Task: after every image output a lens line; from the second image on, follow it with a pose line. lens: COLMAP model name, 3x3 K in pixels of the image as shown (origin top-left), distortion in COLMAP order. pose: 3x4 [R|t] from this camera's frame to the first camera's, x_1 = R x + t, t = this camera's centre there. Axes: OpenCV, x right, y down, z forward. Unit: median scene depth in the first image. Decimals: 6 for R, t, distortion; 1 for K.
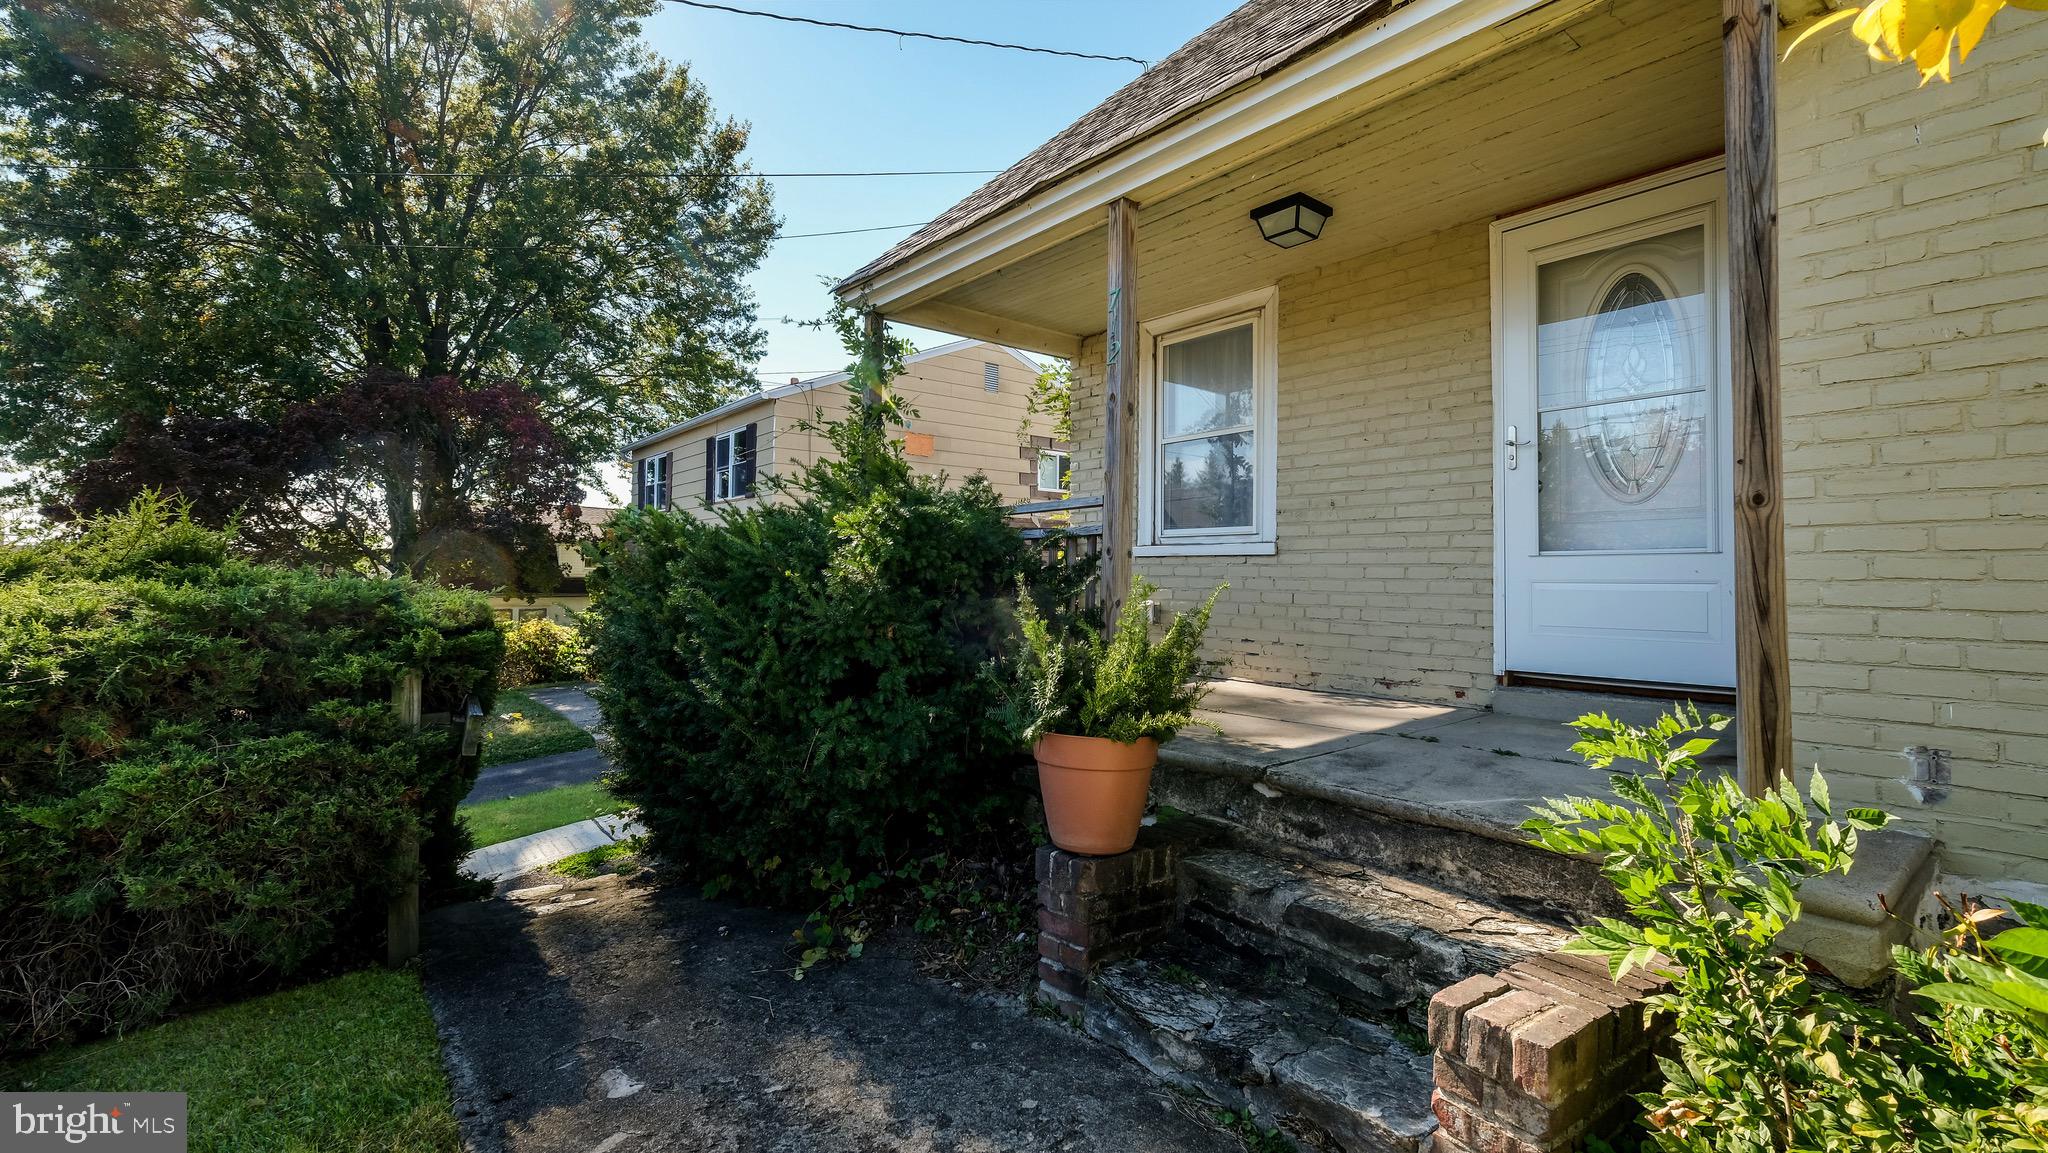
lens RADIAL K [[872.3, 0, 1015.5], [0, 872.3, 543.2], [0, 0, 1]] dist [0.000659, -0.000833]
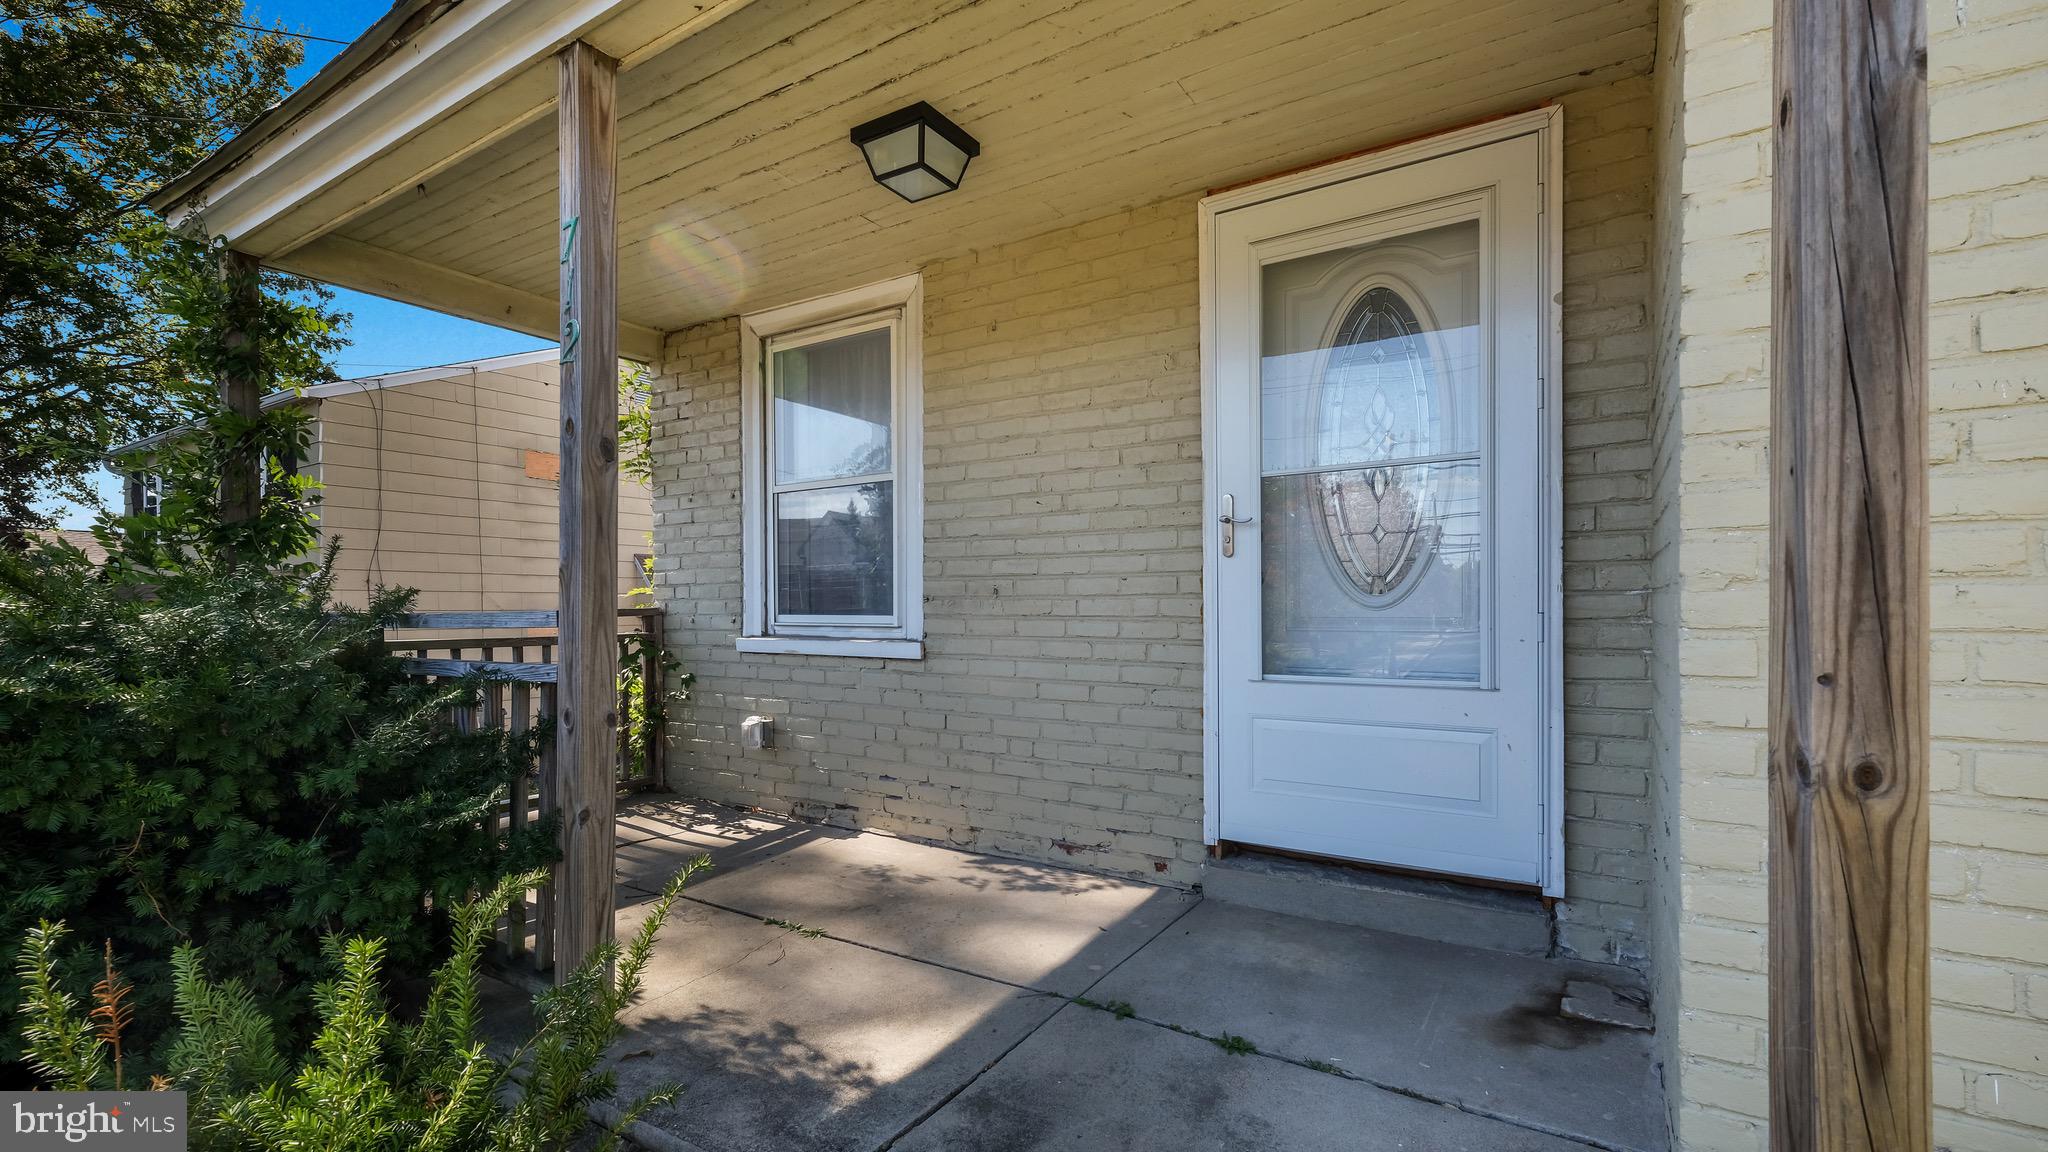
lens RADIAL K [[890.7, 0, 1024.0], [0, 890.7, 576.0], [0, 0, 1]] dist [0.004042, 0.000355]
pose [[0.945485, -0.005667, 0.325615, 0.169492], [0.003791, 0.999972, 0.006394, -0.069158], [-0.325642, -0.004811, 0.945481, 0.351599]]
